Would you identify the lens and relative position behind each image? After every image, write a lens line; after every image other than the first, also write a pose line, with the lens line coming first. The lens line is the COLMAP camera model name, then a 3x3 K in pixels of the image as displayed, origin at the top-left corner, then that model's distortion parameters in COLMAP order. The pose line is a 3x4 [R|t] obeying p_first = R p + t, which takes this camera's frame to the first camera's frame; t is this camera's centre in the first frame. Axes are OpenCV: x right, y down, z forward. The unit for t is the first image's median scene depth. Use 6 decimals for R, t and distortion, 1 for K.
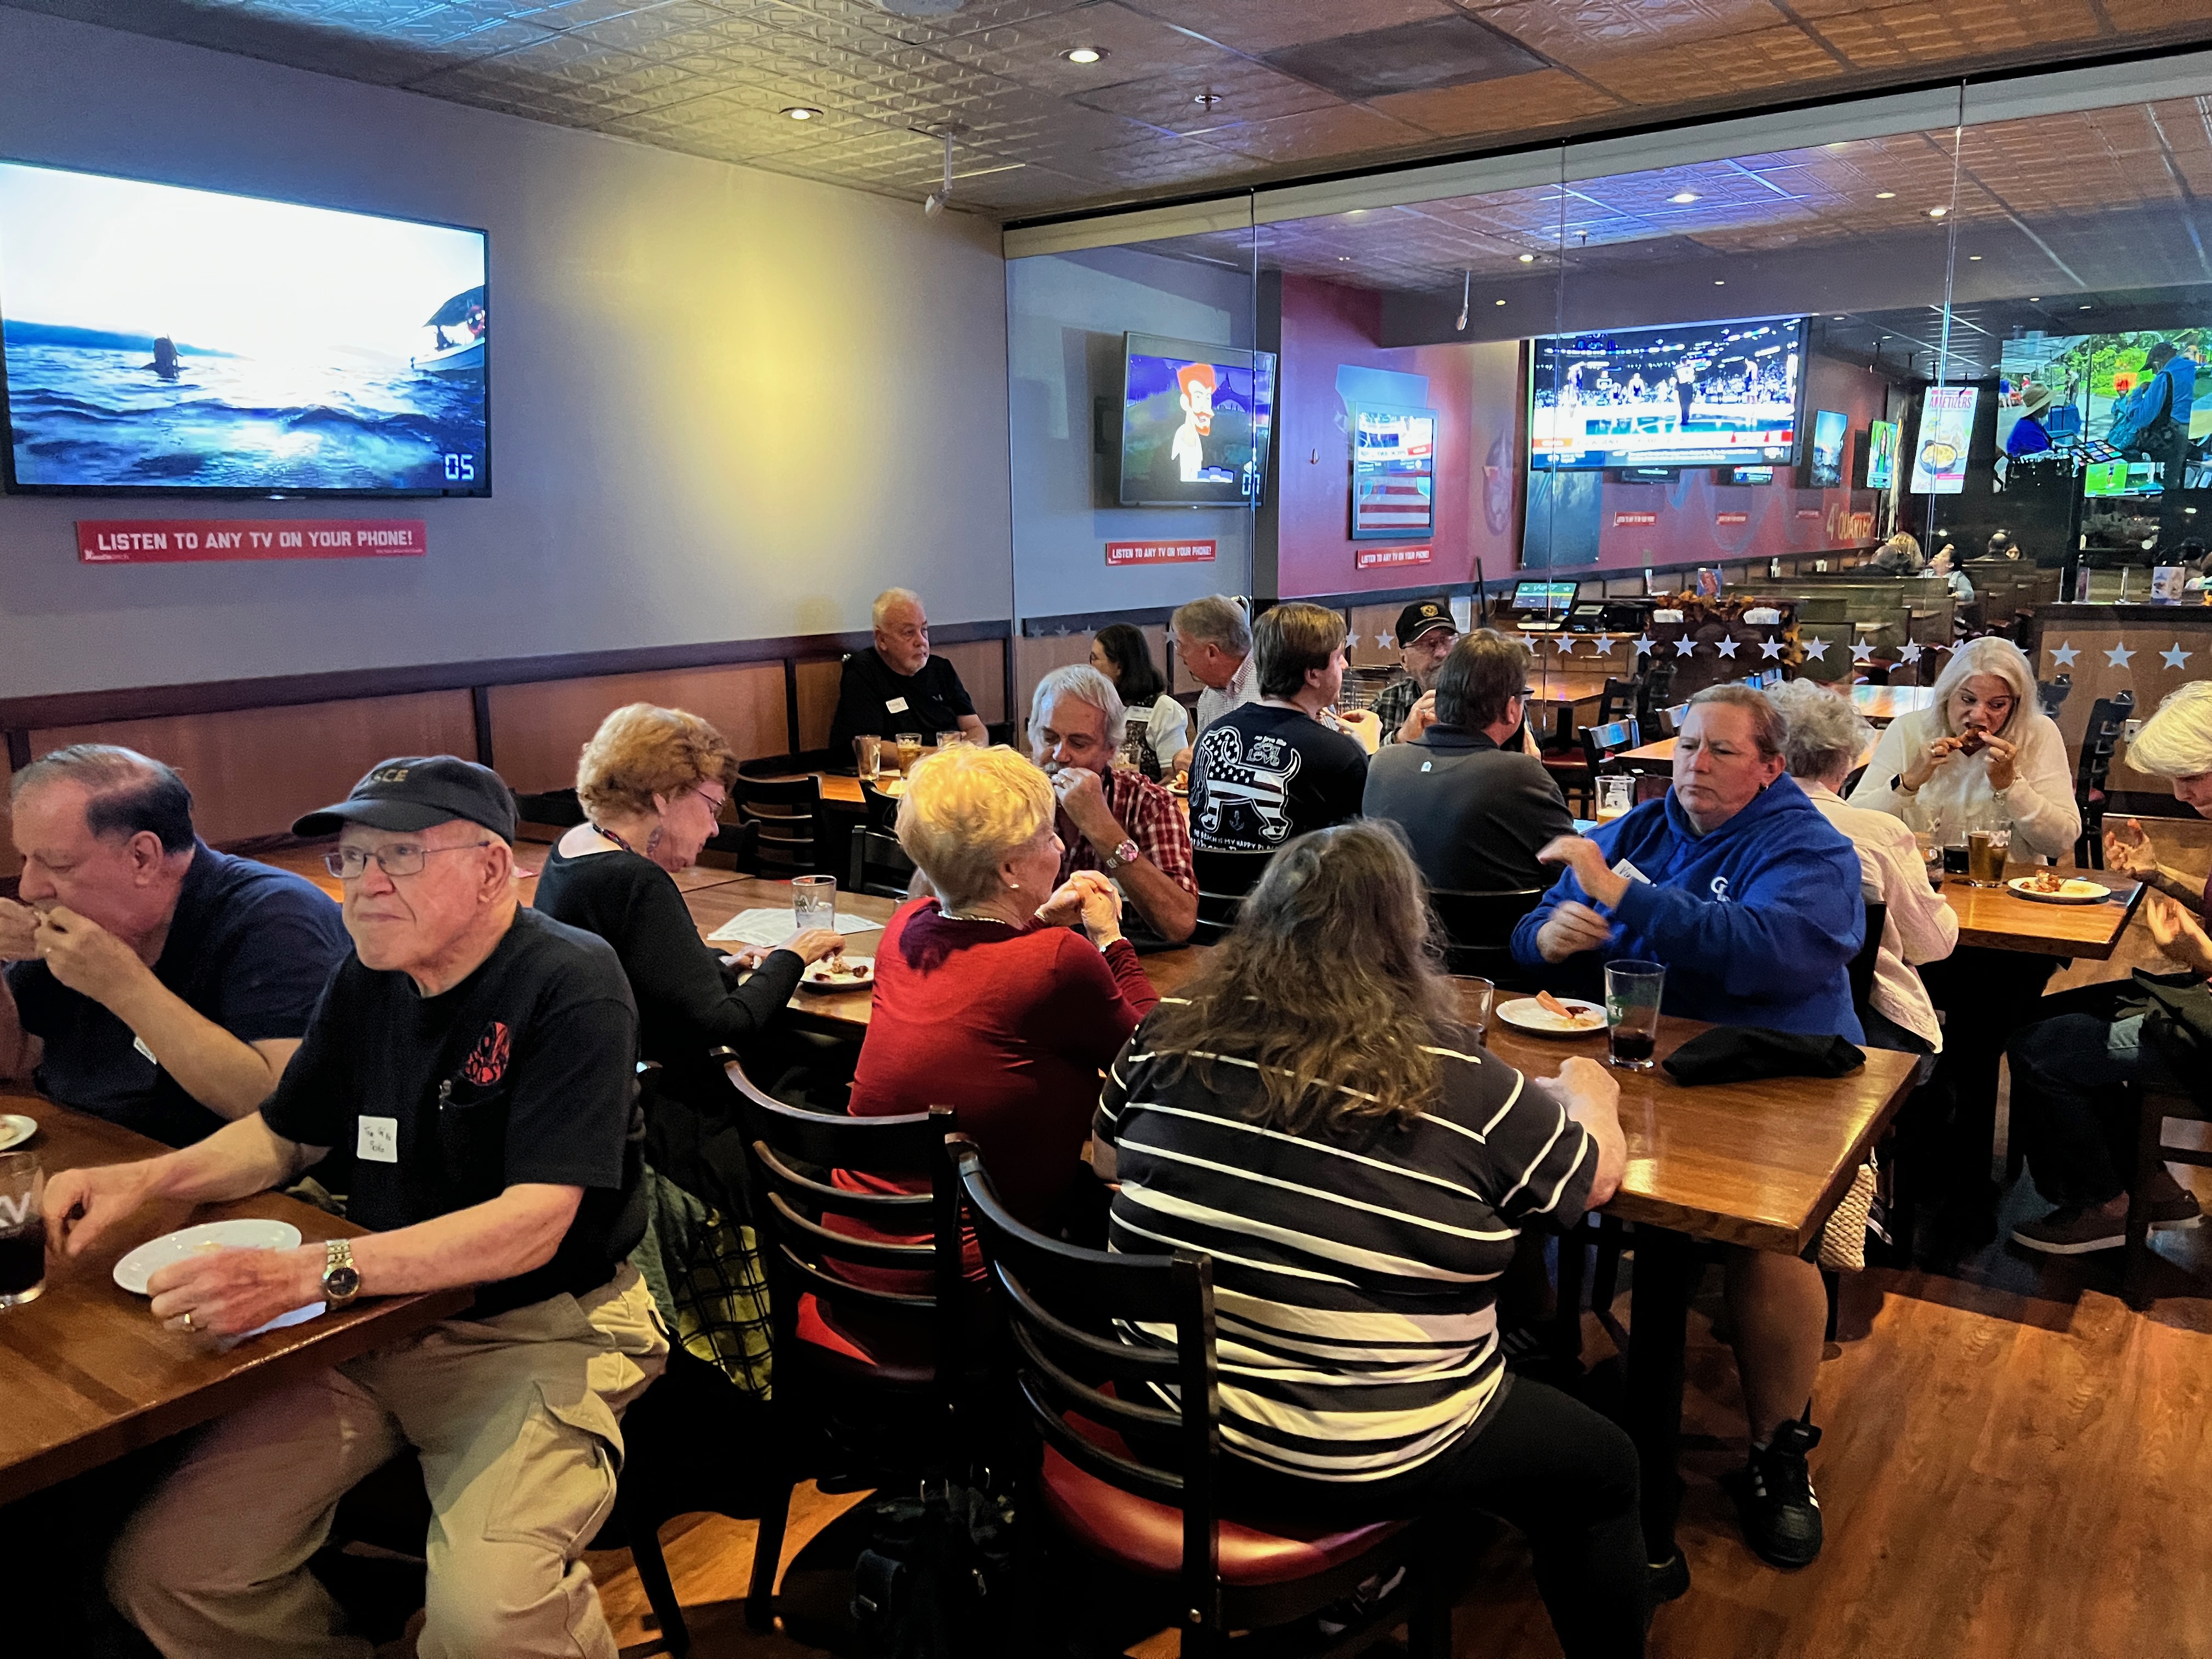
lens RADIAL K [[1686.0, 0, 1097.8], [0, 1686.0, 848.6], [0, 0, 1]] dist [0.054419, -0.049018]
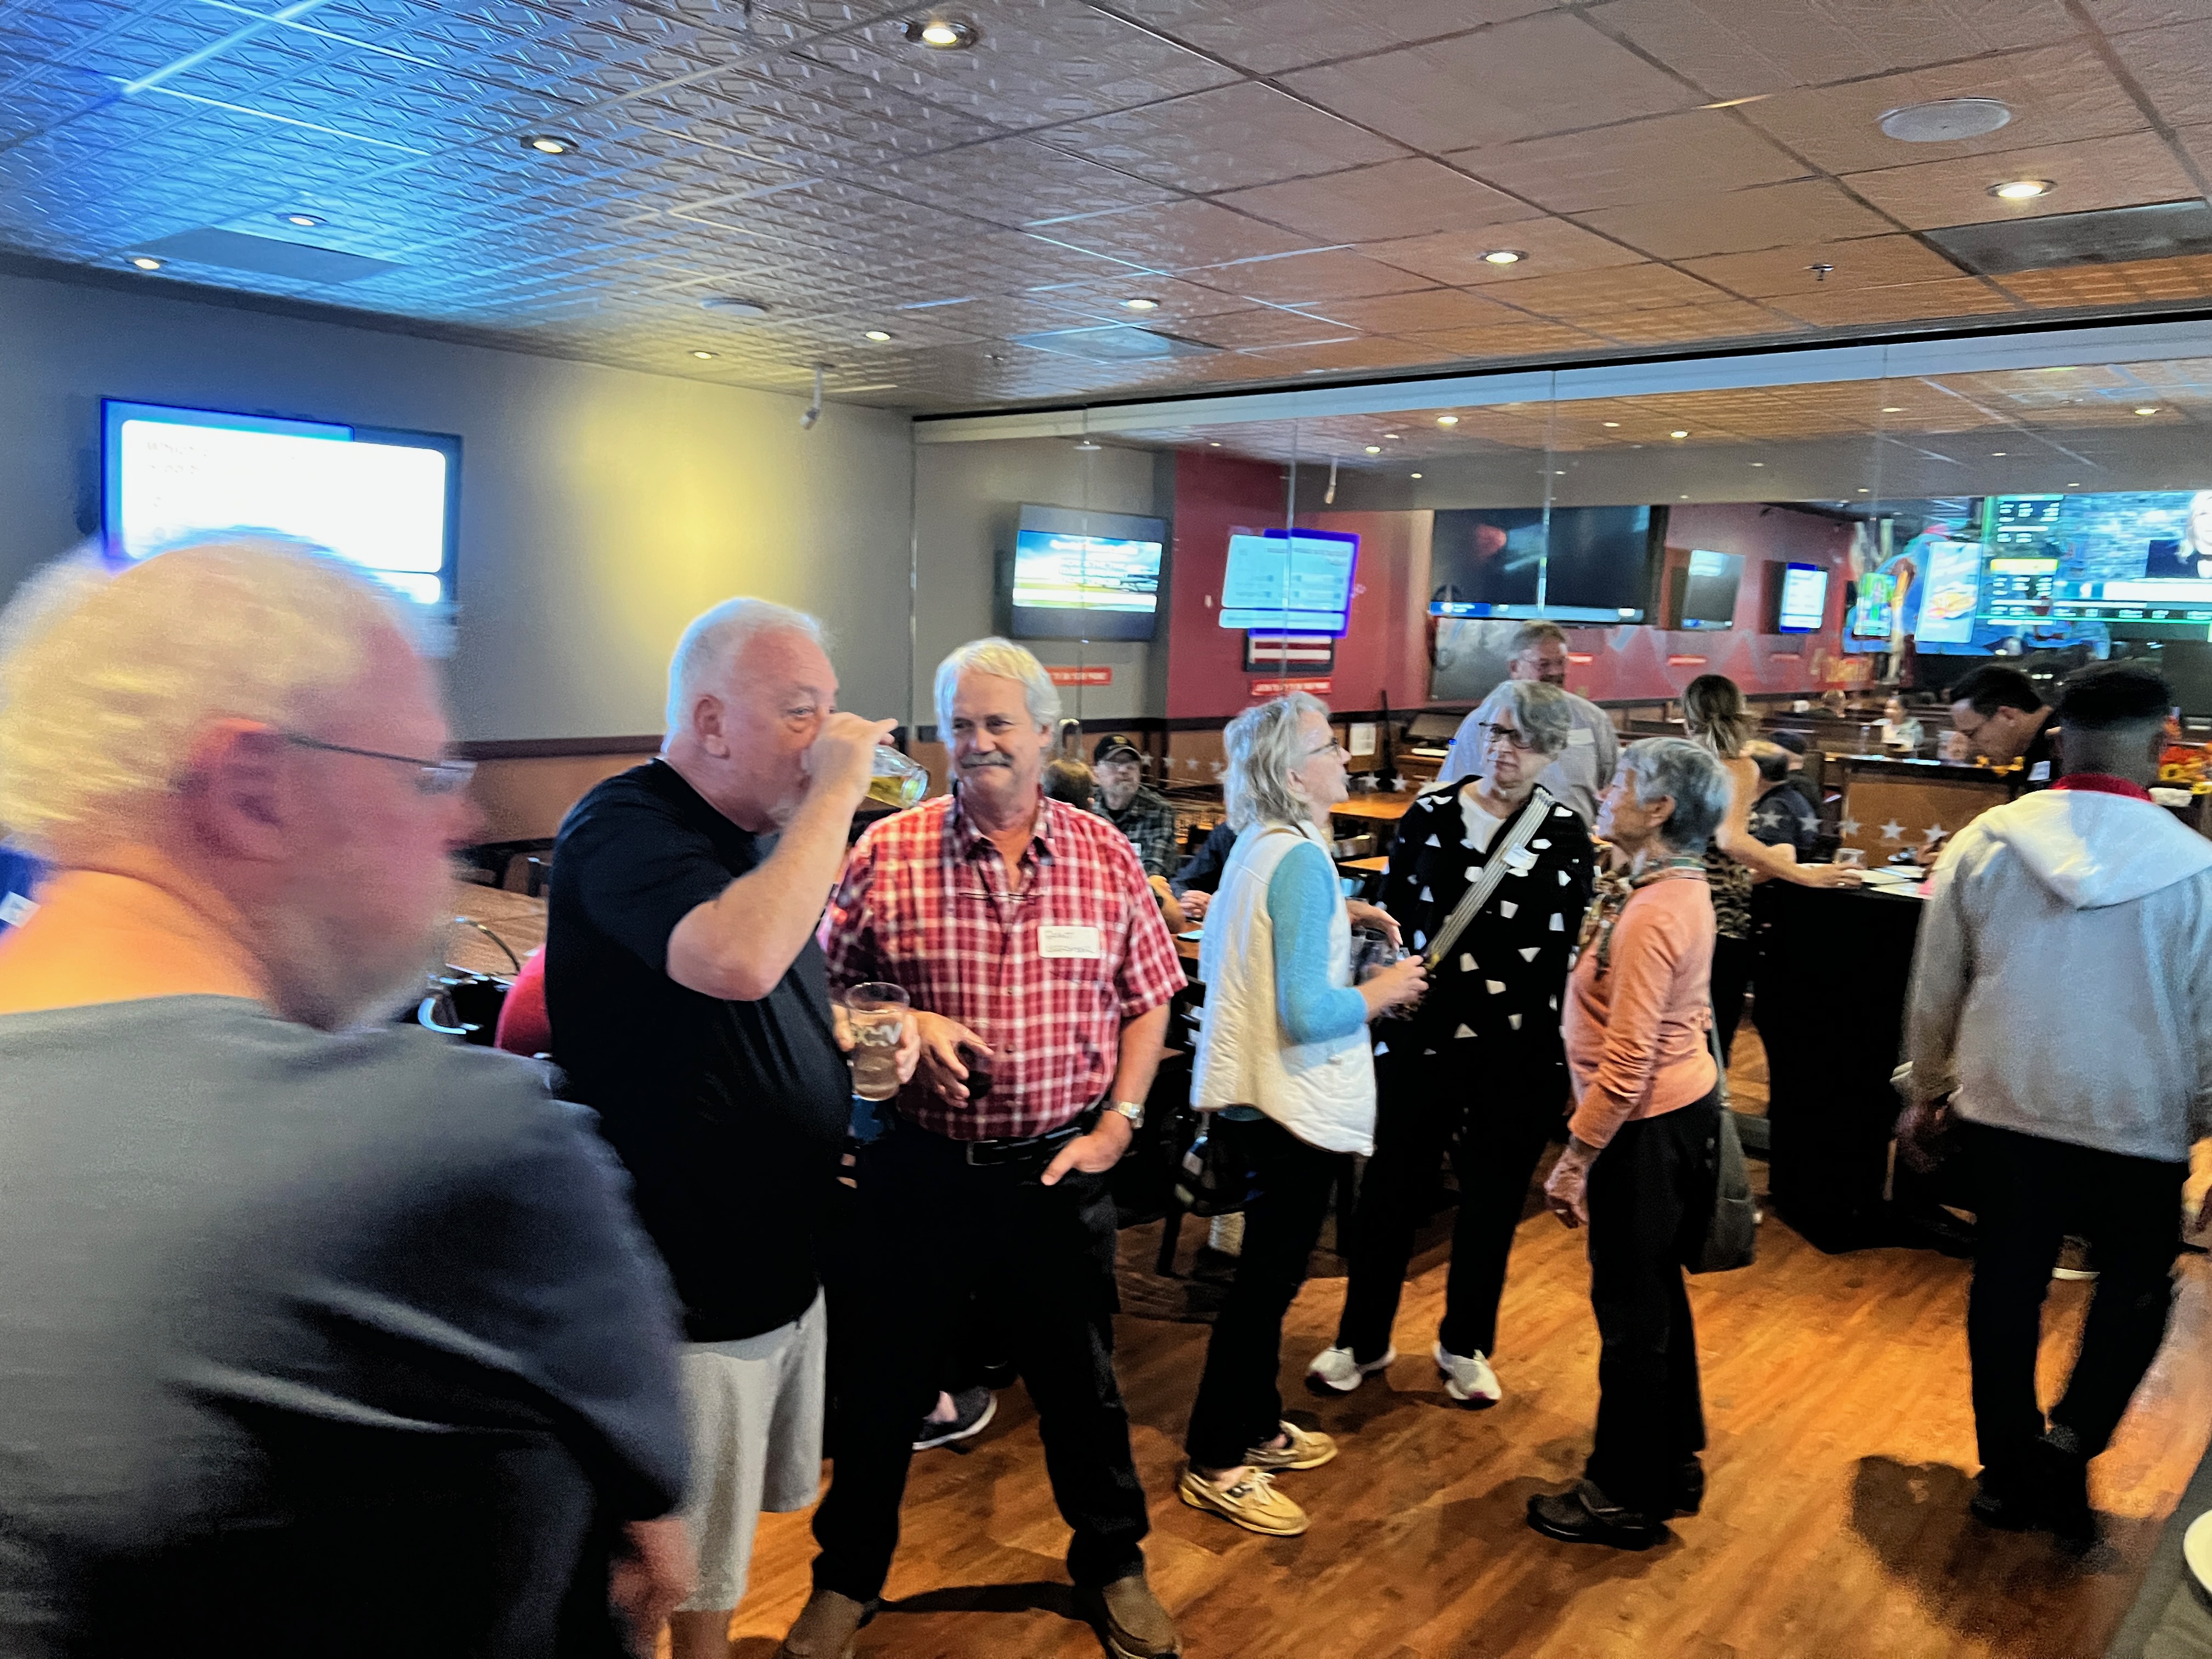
lens RADIAL K [[1686.0, 0, 1100.6], [0, 1686.0, 826.4], [0, 0, 1]] dist [0.054419, -0.049018]
pose [[0.994435, 0.056614, -0.088848, 0.299892], [-0.062186, 0.996183, -0.061254, 0.005356], [0.085041, 0.066438, 0.994160, -0.312044]]
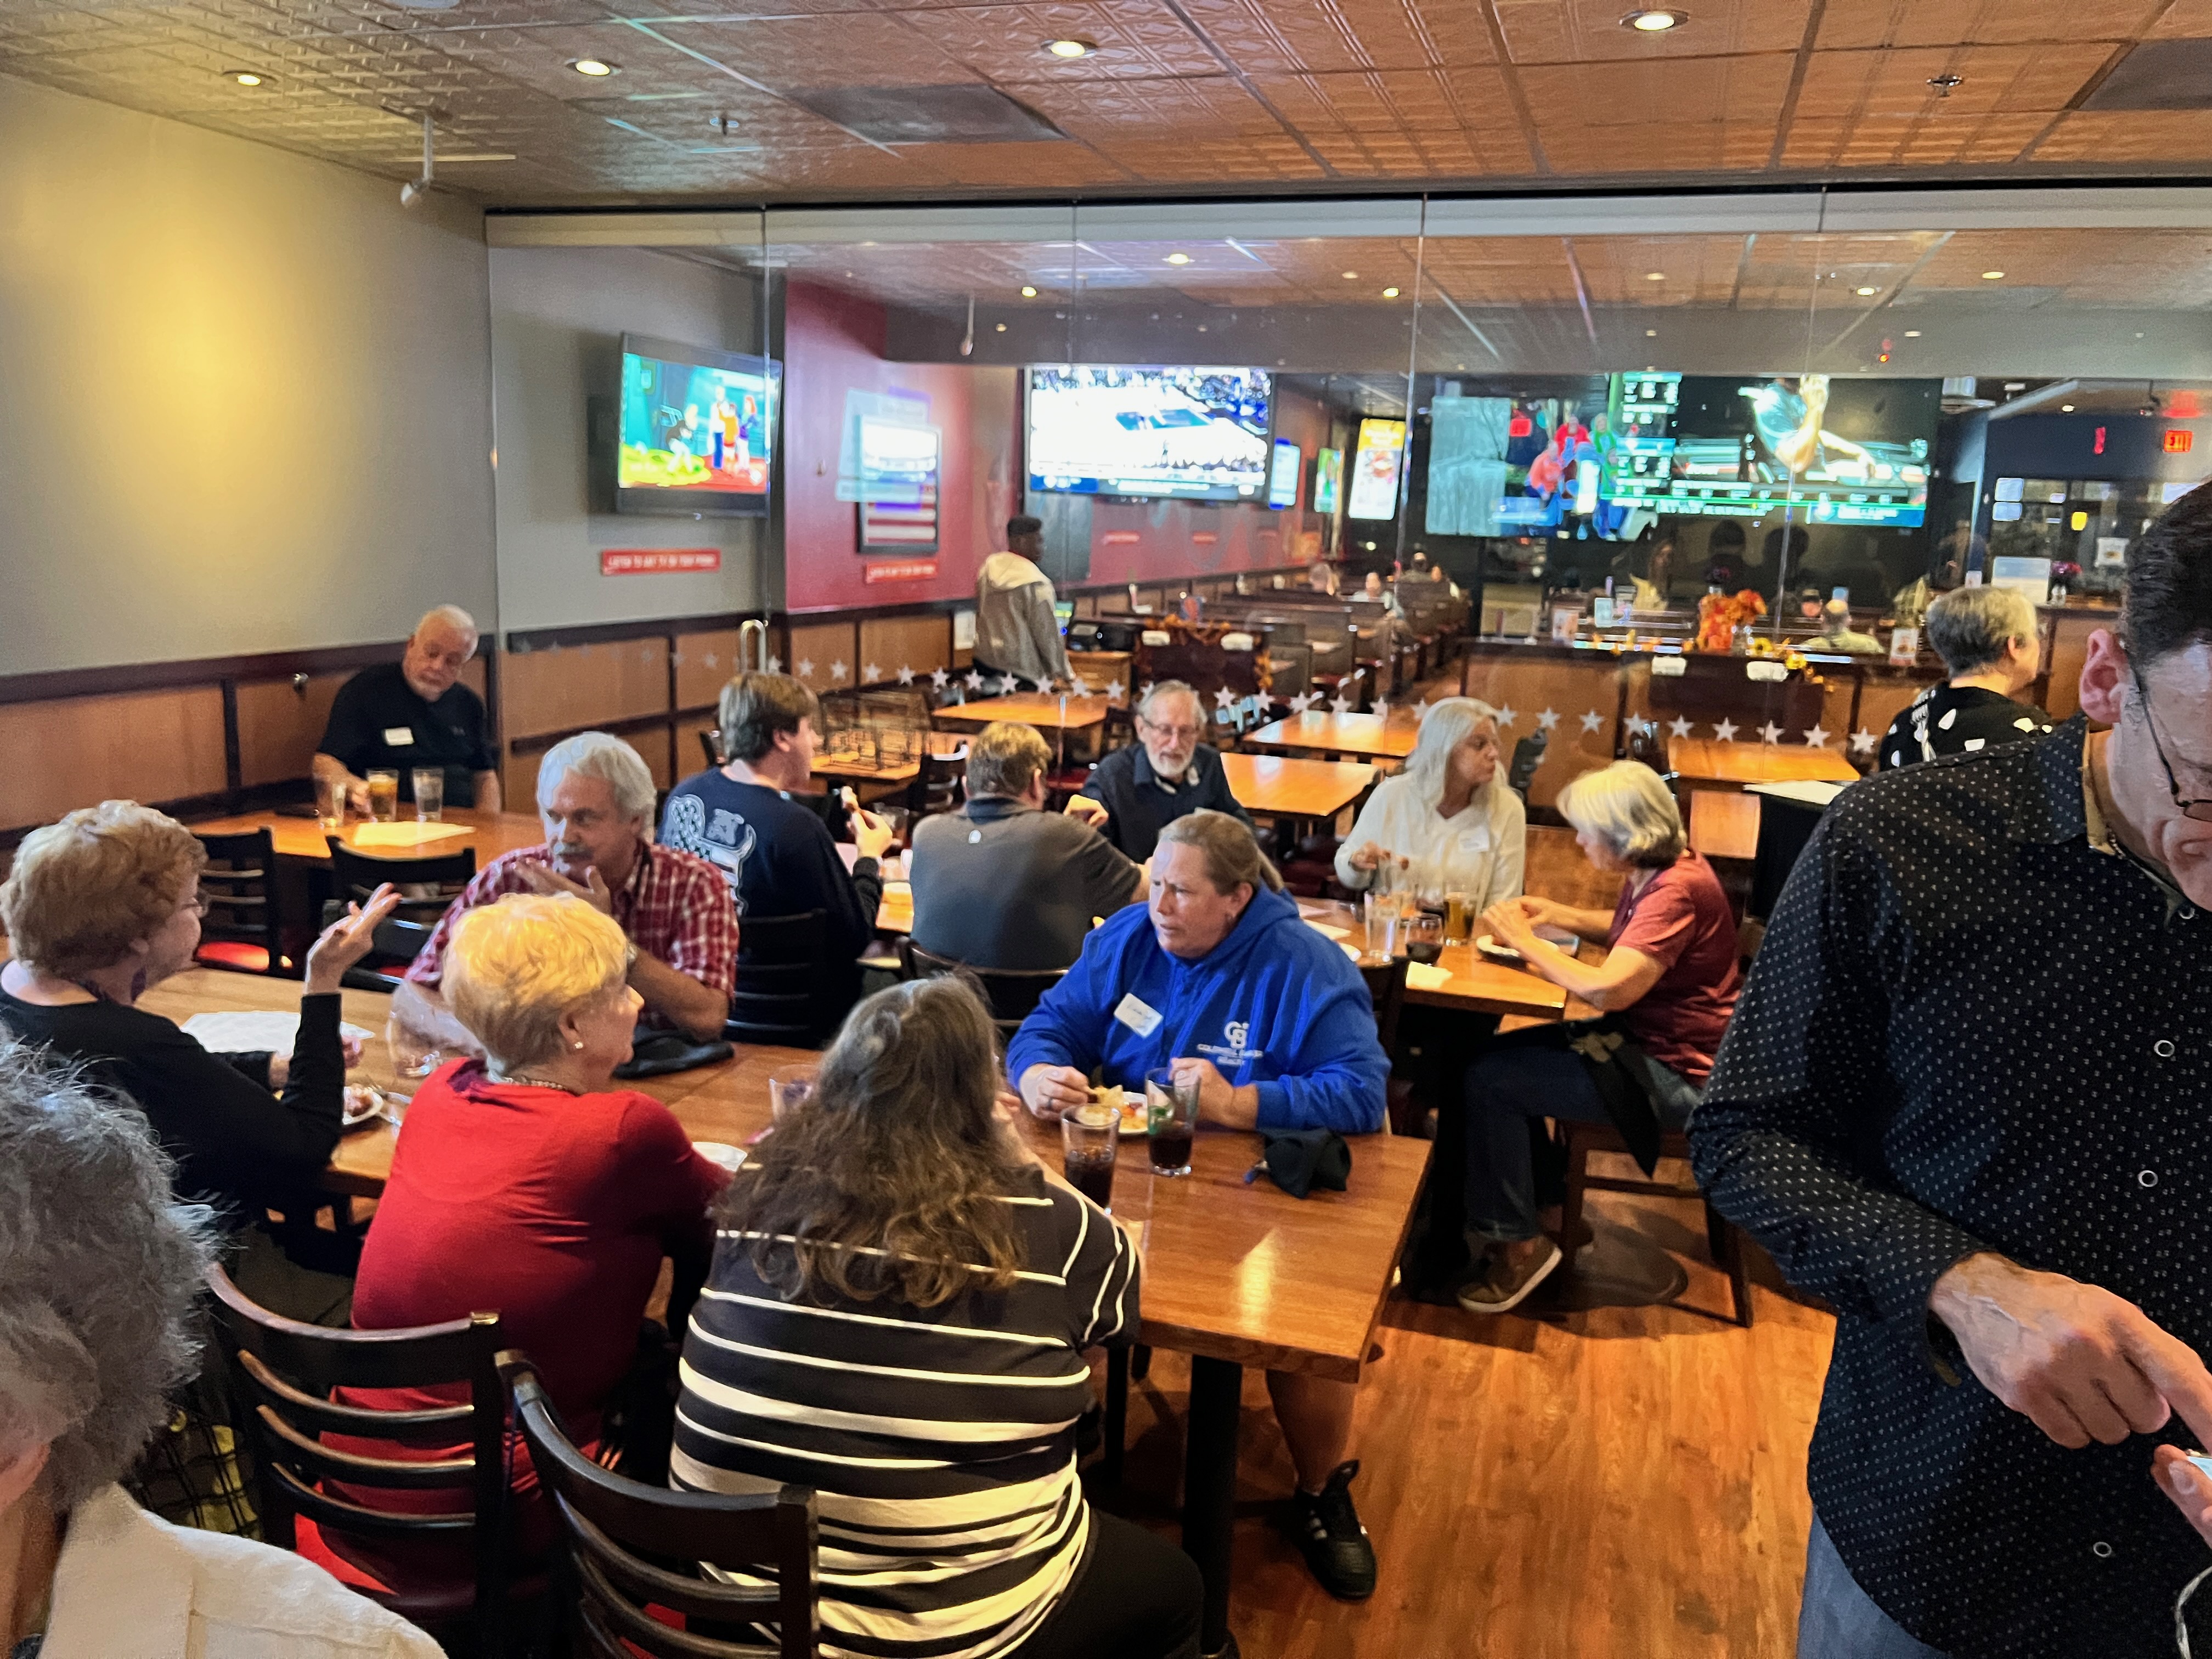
lens RADIAL K [[1686.0, 0, 1115.7], [0, 1686.0, 816.6], [0, 0, 1]] dist [0.054419, -0.049018]
pose [[0.951415, -0.004328, 0.307880, -0.023439], [0.005268, 0.999984, -0.002221, -0.047526], [-0.307865, 0.003735, 0.951423, 0.019690]]
